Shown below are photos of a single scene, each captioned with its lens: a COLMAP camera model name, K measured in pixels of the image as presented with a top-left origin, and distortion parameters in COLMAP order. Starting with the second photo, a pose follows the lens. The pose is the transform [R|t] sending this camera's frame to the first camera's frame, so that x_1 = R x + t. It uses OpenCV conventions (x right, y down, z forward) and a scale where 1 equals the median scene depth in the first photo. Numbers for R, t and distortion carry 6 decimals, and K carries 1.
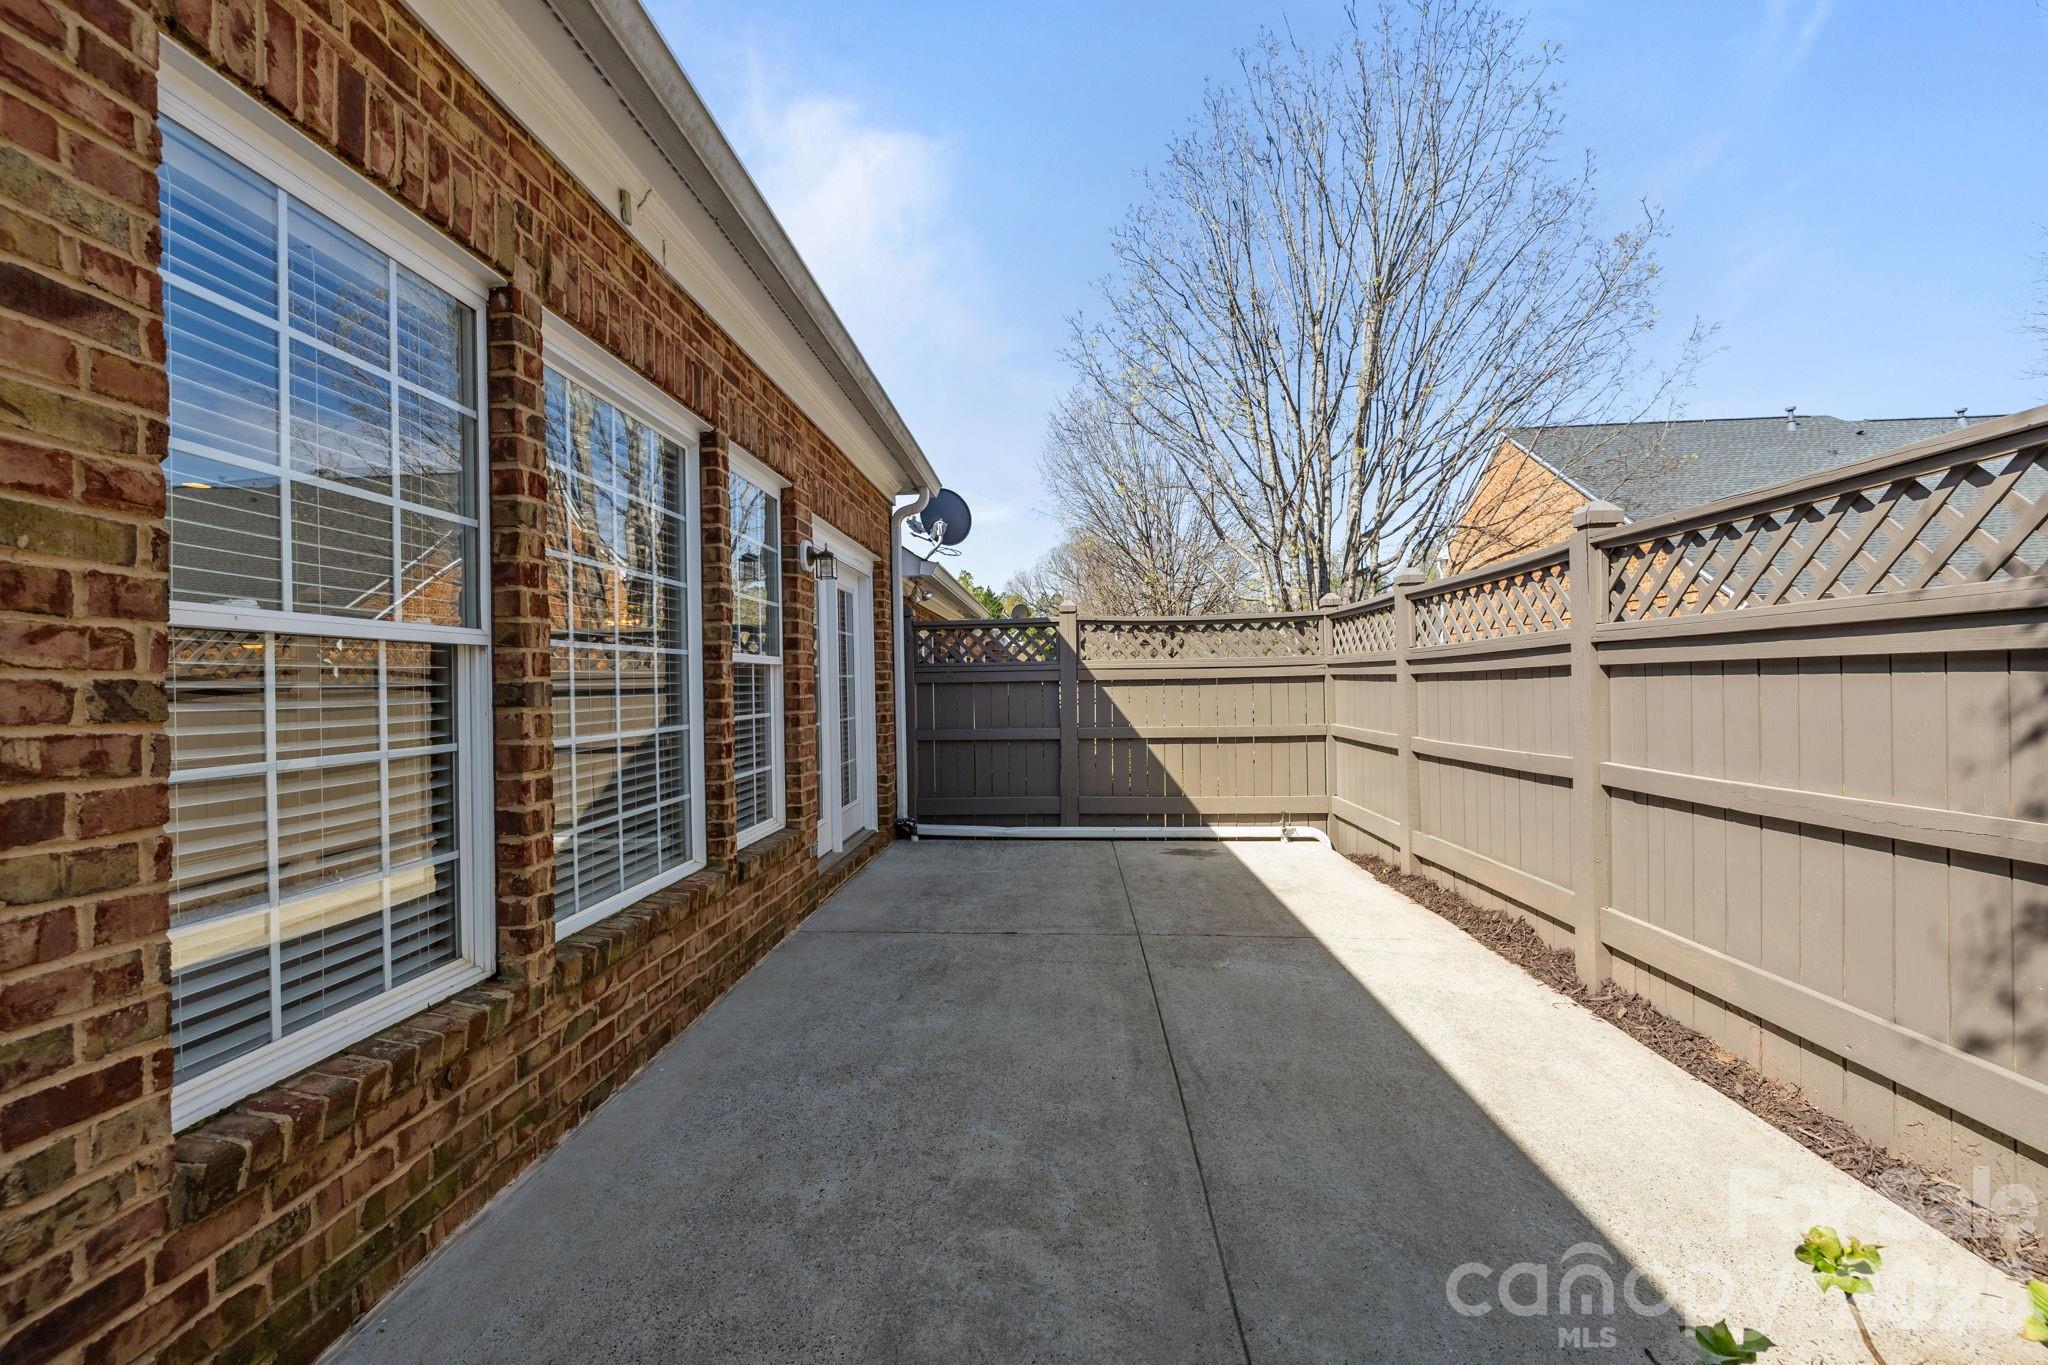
lens RADIAL K [[855.8, 0, 1010.5], [0, 855.8, 685.7], [0, 0, 1]] dist [-0.008773, 0.000047]
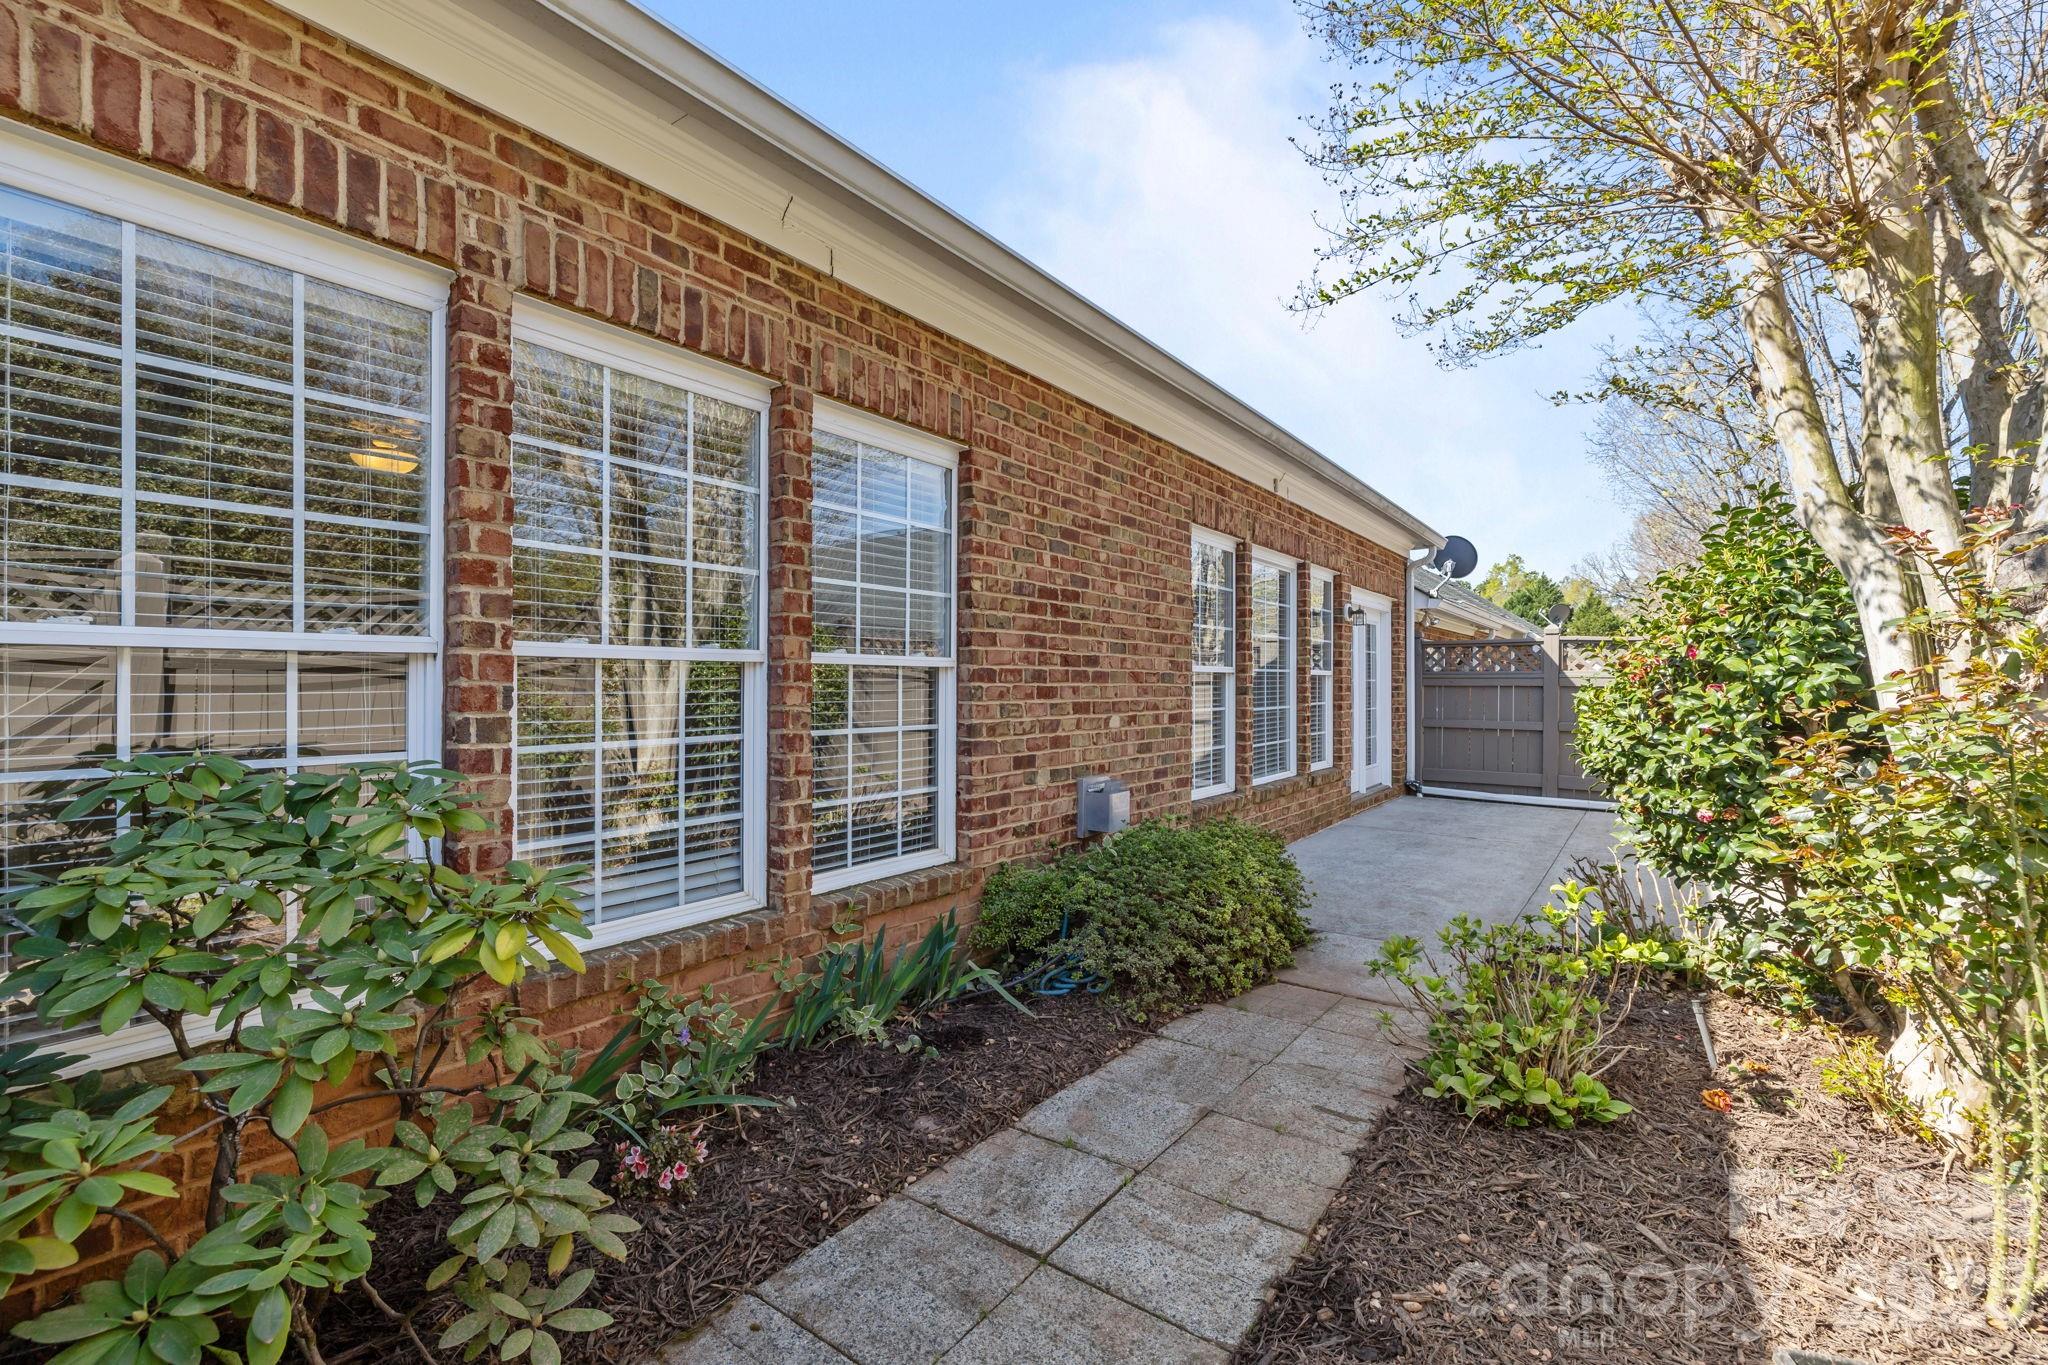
lens RADIAL K [[855.8, 0, 1008.4], [0, 855.8, 683.5], [0, 0, 1]] dist [-0.008773, 0.000047]
pose [[0.831417, 0.017409, -0.555376, 0.160668], [-0.015584, 0.999846, 0.008012, -0.011373], [0.555430, 0.001994, 0.831561, -0.856878]]
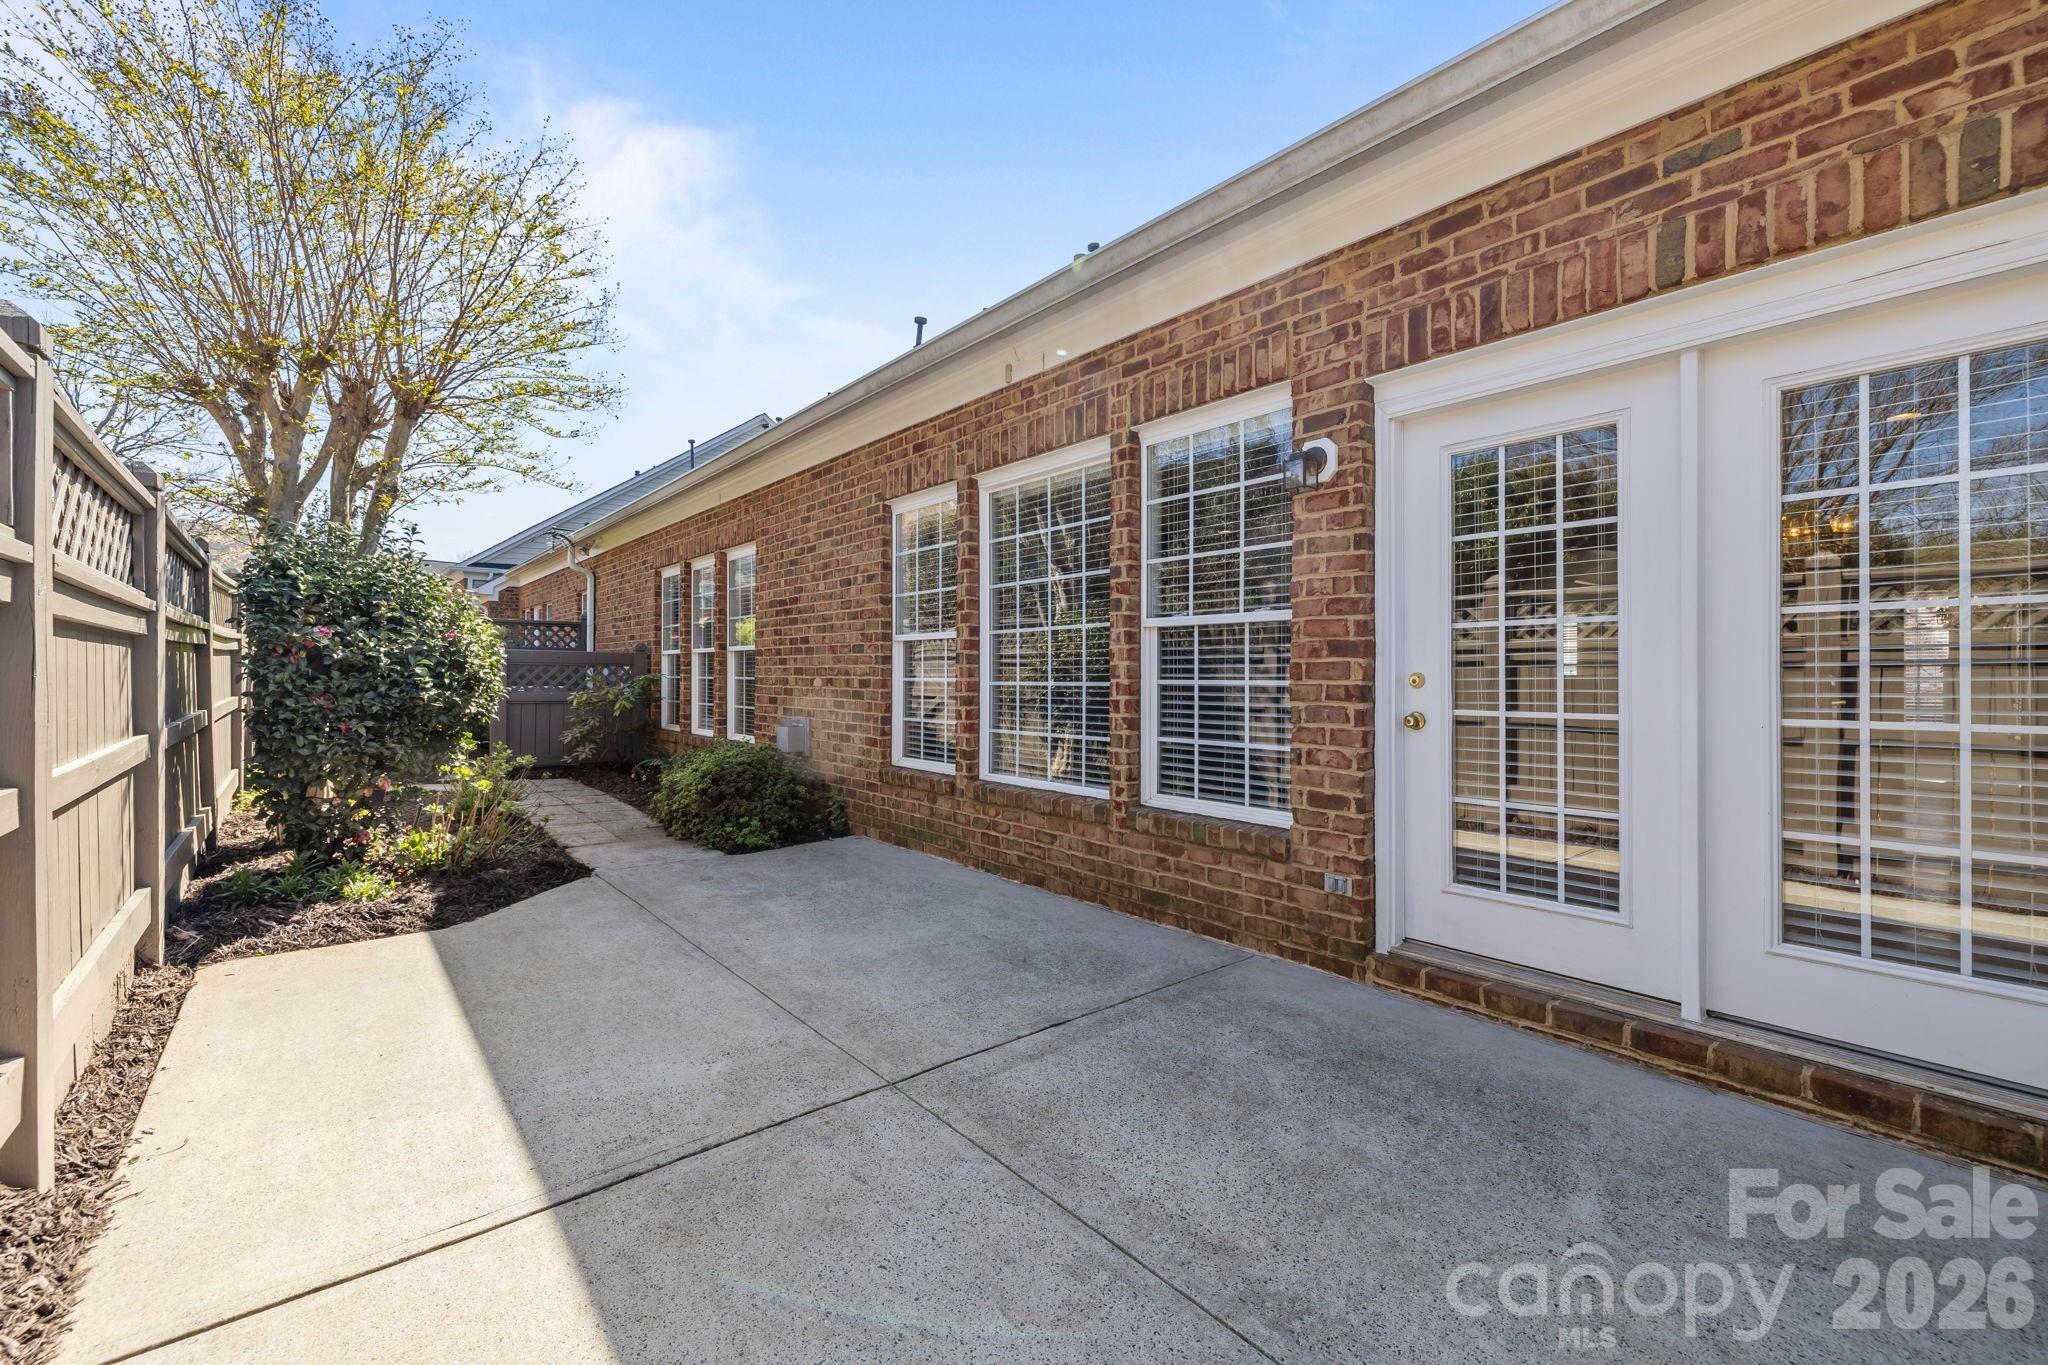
lens RADIAL K [[855.8, 0, 1008.2], [0, 855.8, 674.9], [0, 0, 1]] dist [-0.008773, 0.000047]
pose [[-0.733629, 0.017077, -0.679336, 0.447702], [0.010270, 0.999849, 0.014043, 0.012105], [0.679473, 0.003326, -0.733693, 1.389114]]
